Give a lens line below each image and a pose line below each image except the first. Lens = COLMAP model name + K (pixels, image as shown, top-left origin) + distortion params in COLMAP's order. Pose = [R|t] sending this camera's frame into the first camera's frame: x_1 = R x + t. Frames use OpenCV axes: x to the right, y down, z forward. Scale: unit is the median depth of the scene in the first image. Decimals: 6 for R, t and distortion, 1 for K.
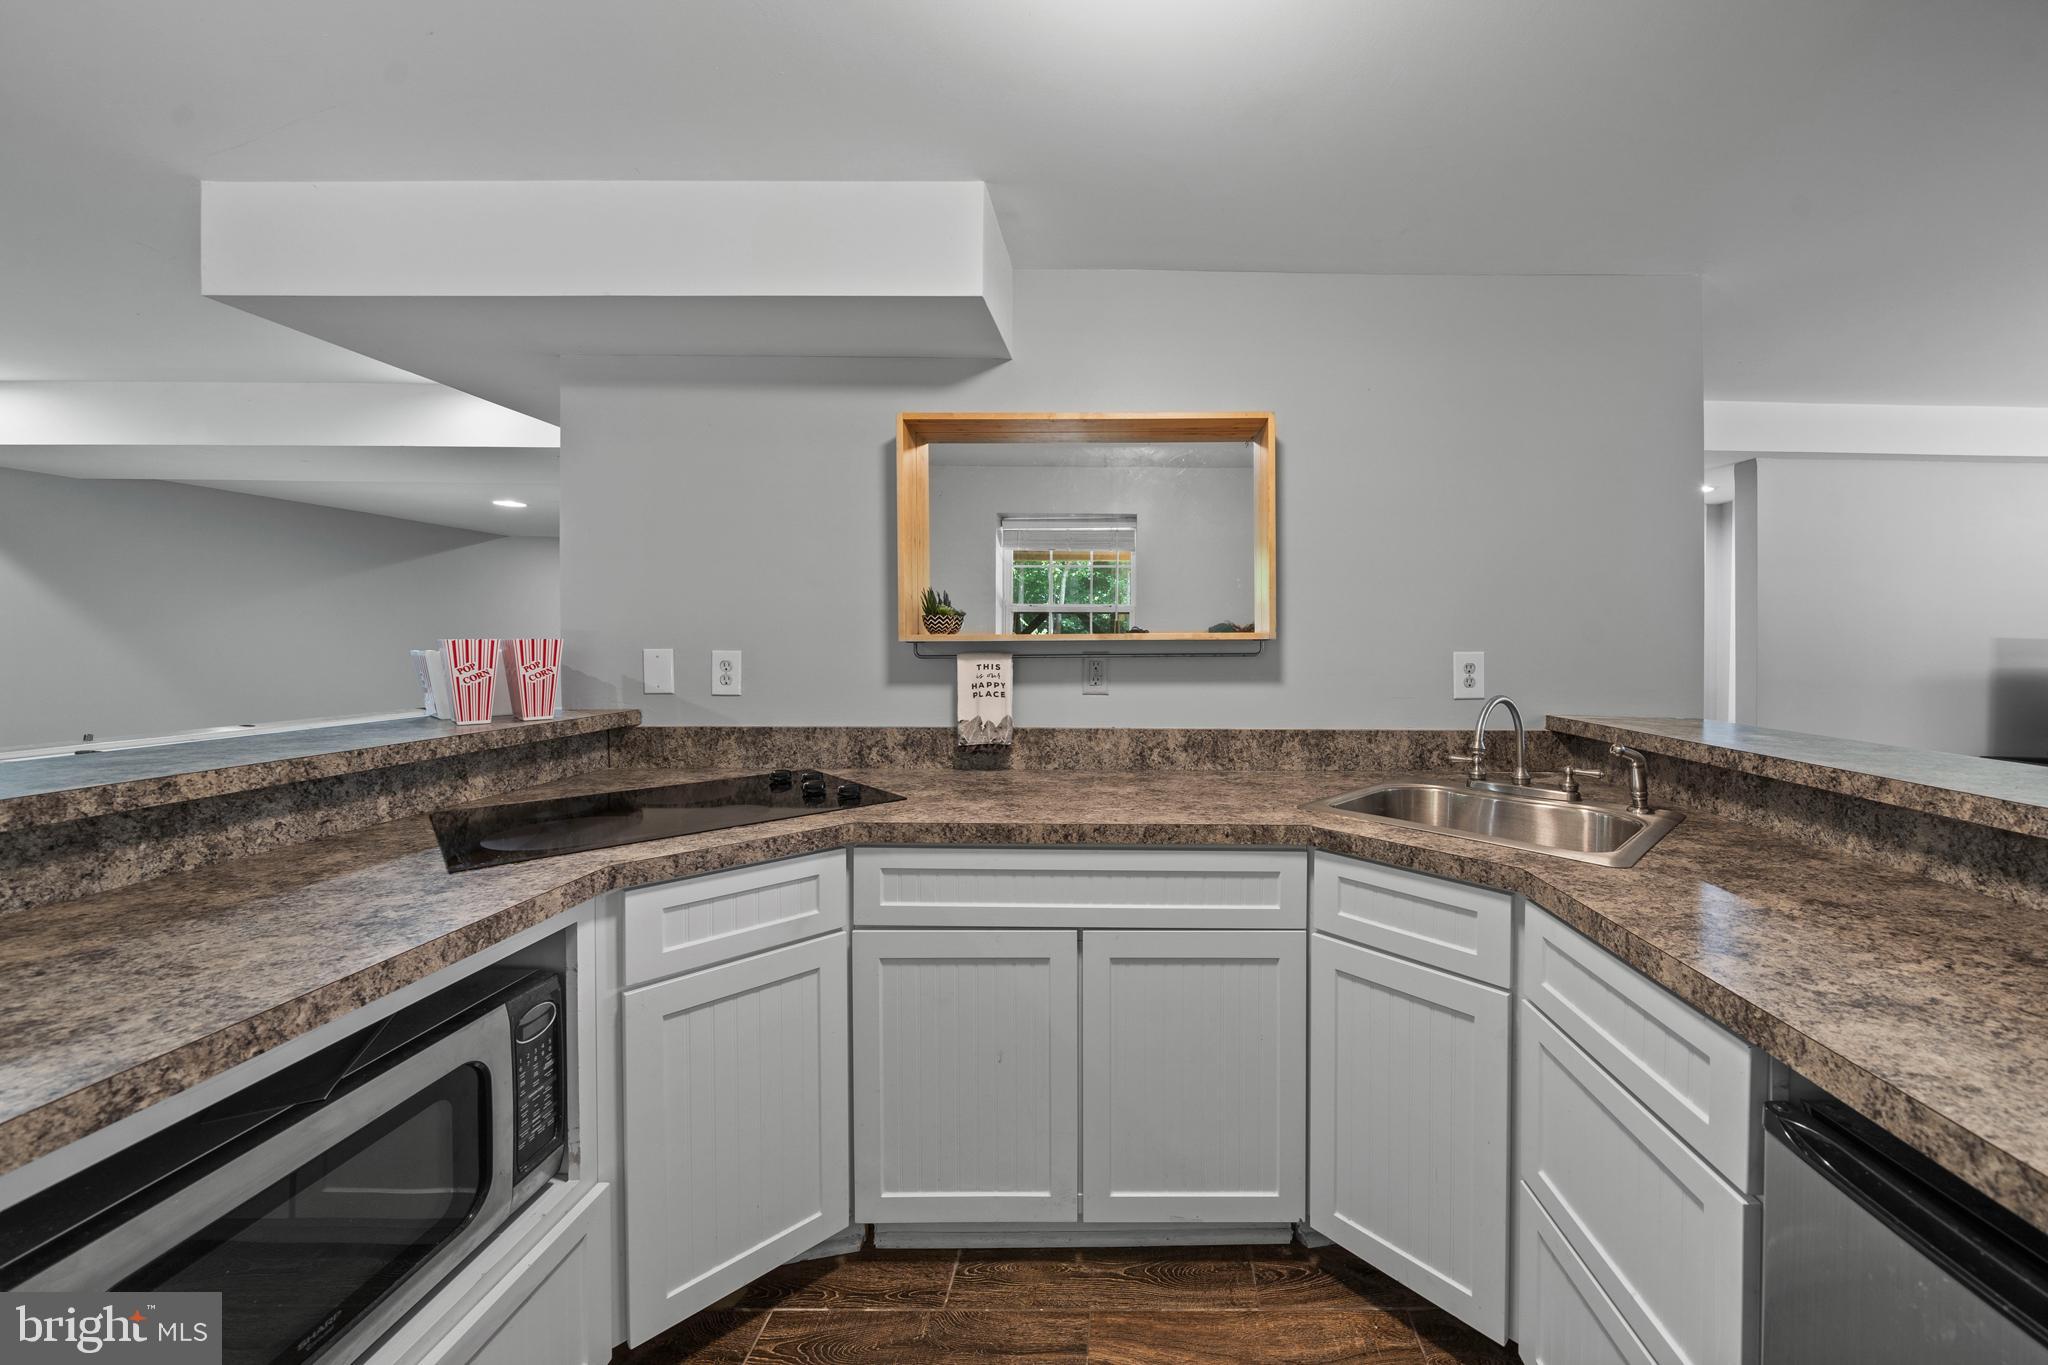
lens RADIAL K [[753.7, 0, 1143.9], [0, 753.7, 642.3], [0, 0, 1]] dist [-0.005536, -0.000147]
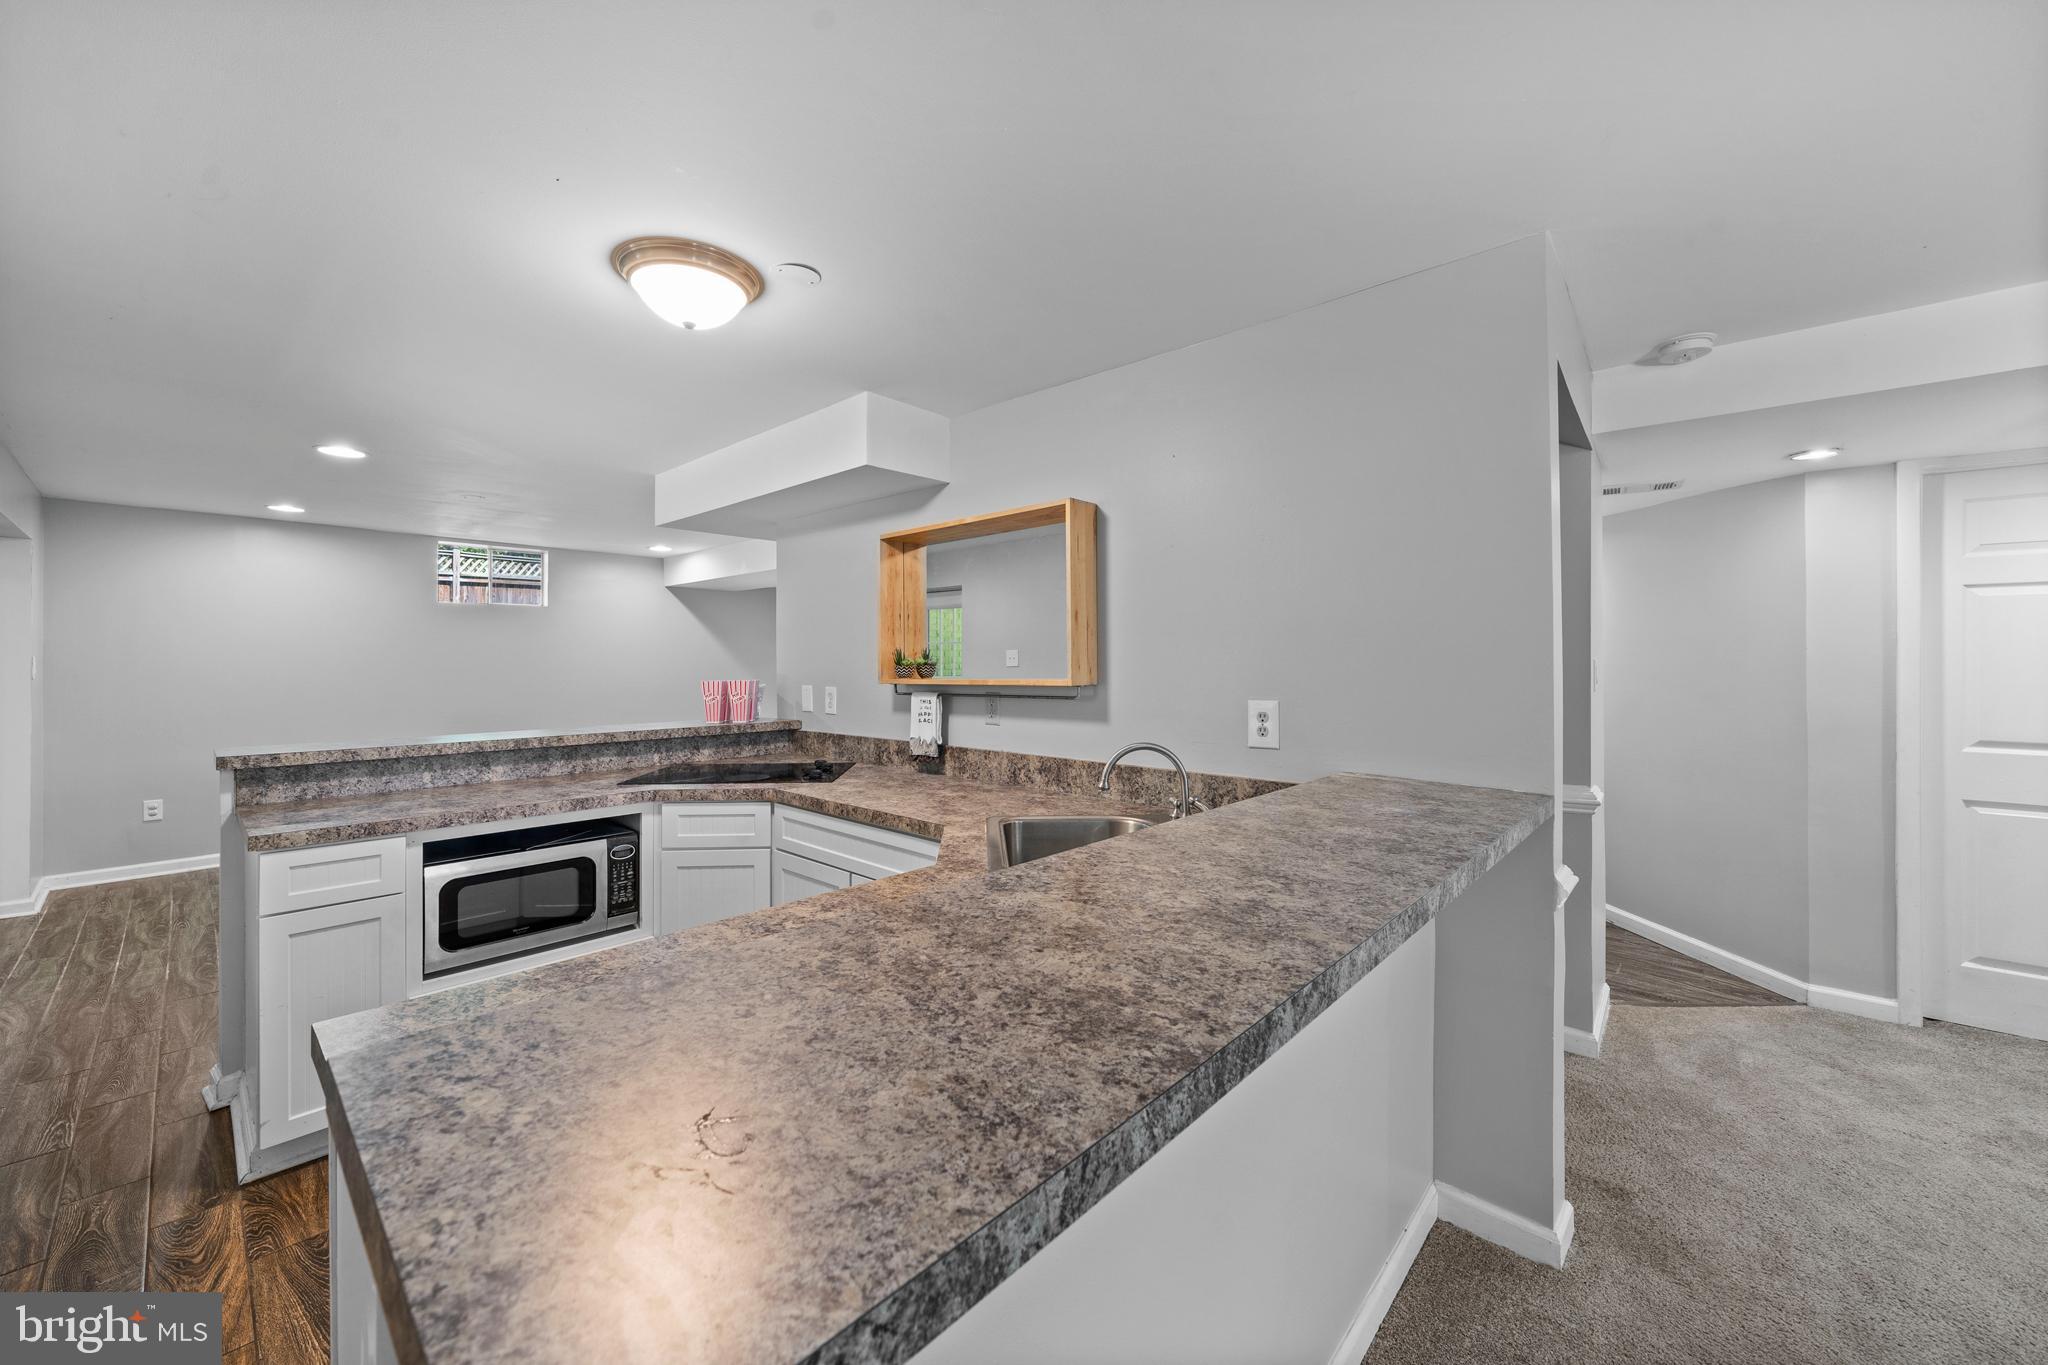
lens RADIAL K [[758.6, 0, 1028.6], [0, 758.6, 655.8], [0, 0, 1]] dist [-0.002776, -0.000431]
pose [[0.743845, -0.010393, -0.668271, 1.010632], [0.001085, 0.999897, -0.014342, -0.037642], [0.668351, 0.009943, 0.743779, 0.056040]]
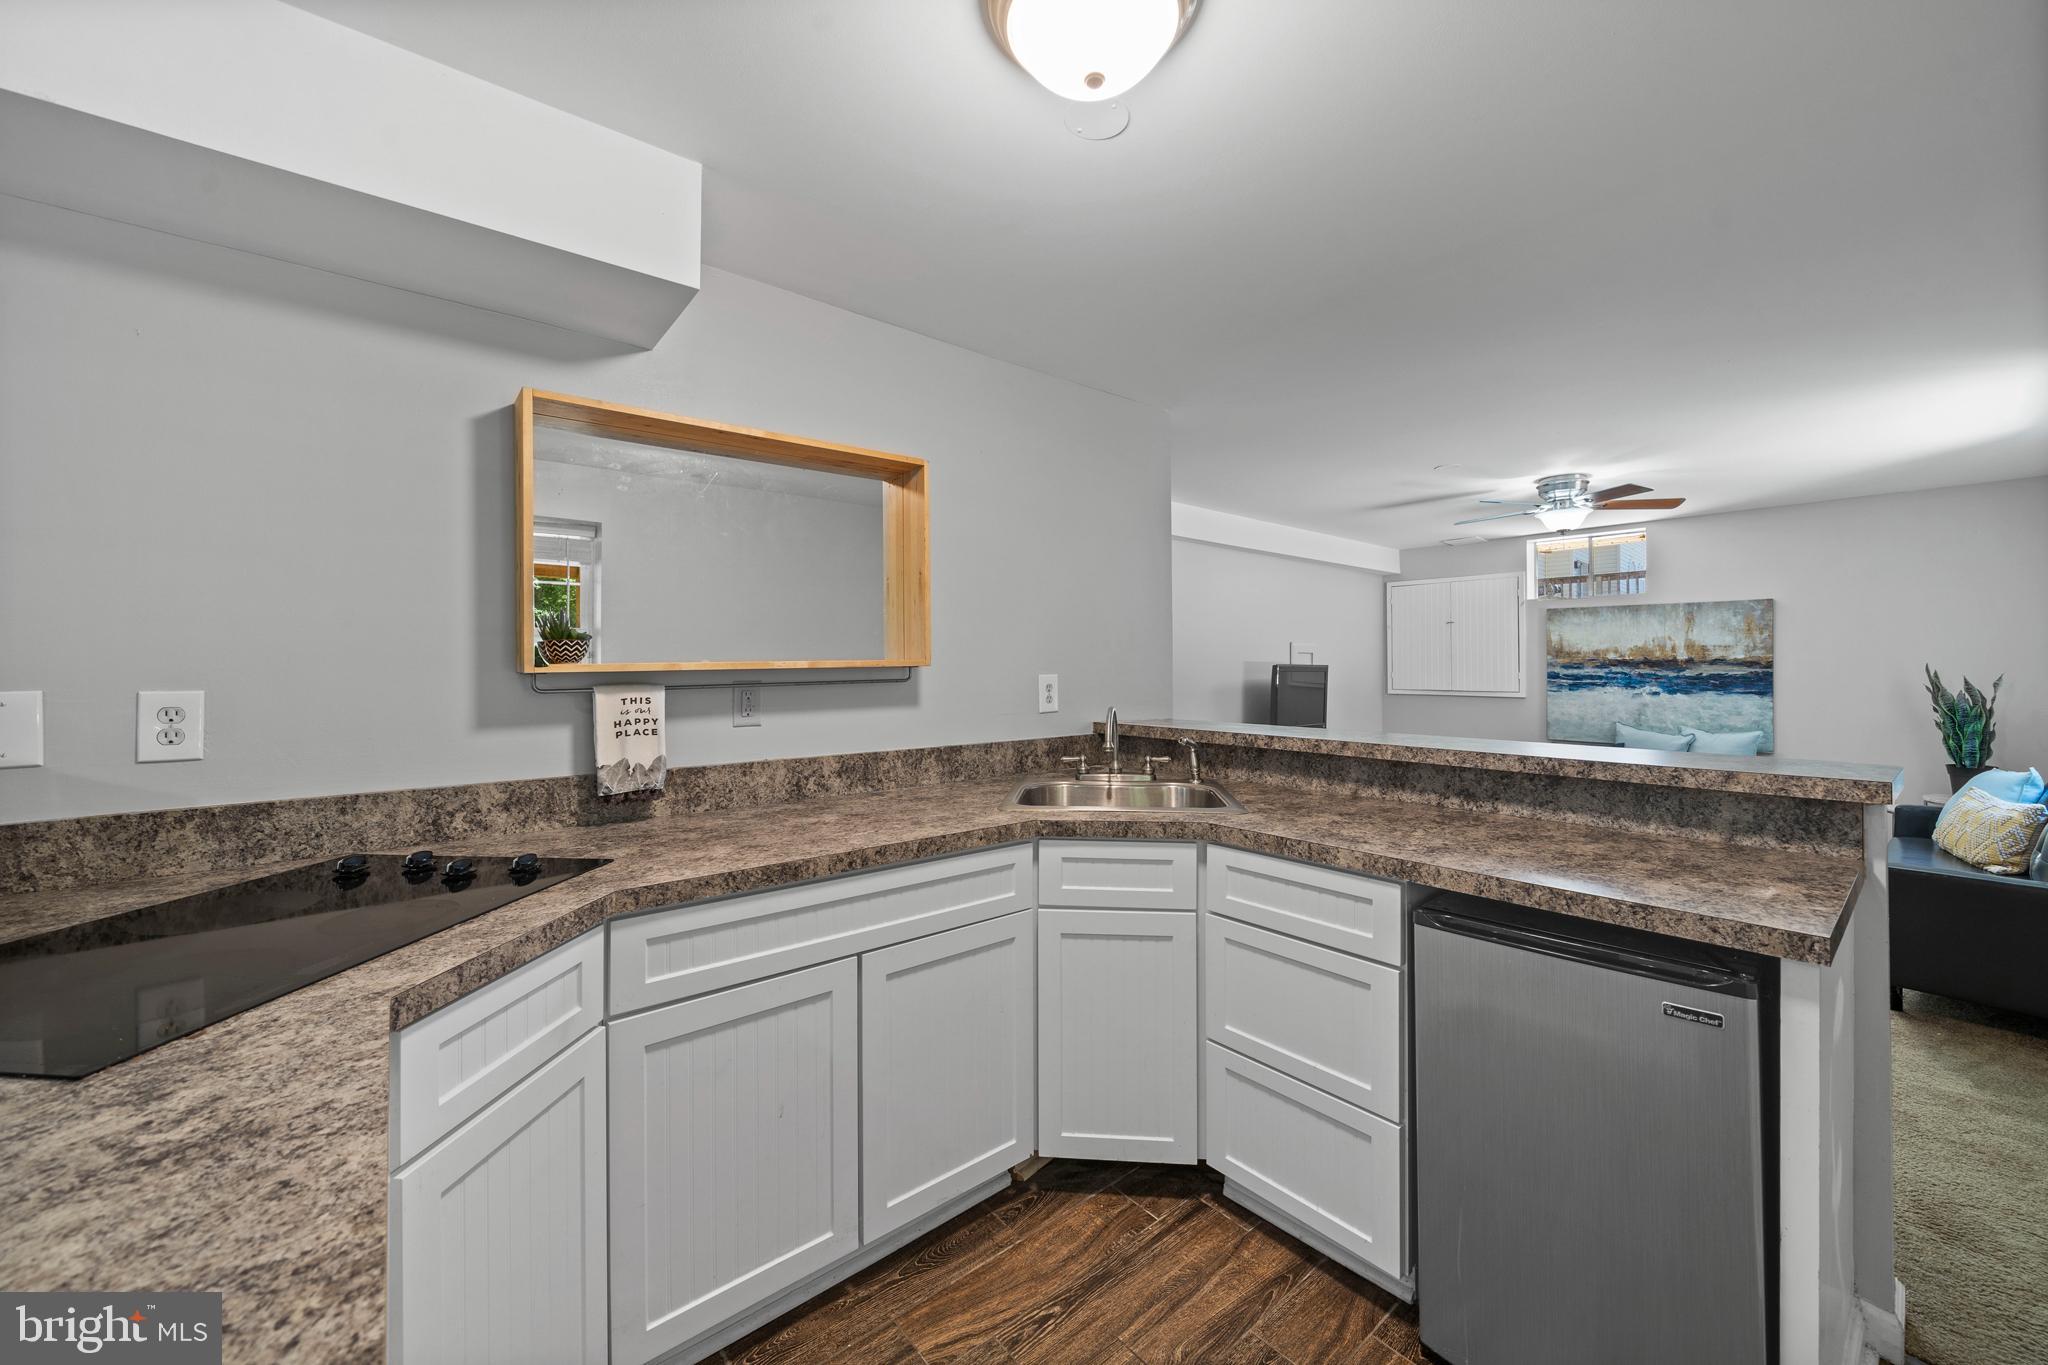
lens RADIAL K [[758.6, 0, 1028.6], [0, 758.6, 655.8], [0, 0, 1]] dist [-0.002776, -0.000431]
pose [[0.779408, -0.000555, 0.626517, -0.442642], [0.010242, 0.999877, -0.011855, -0.004630], [-0.626433, 0.015657, 0.779318, 0.045858]]
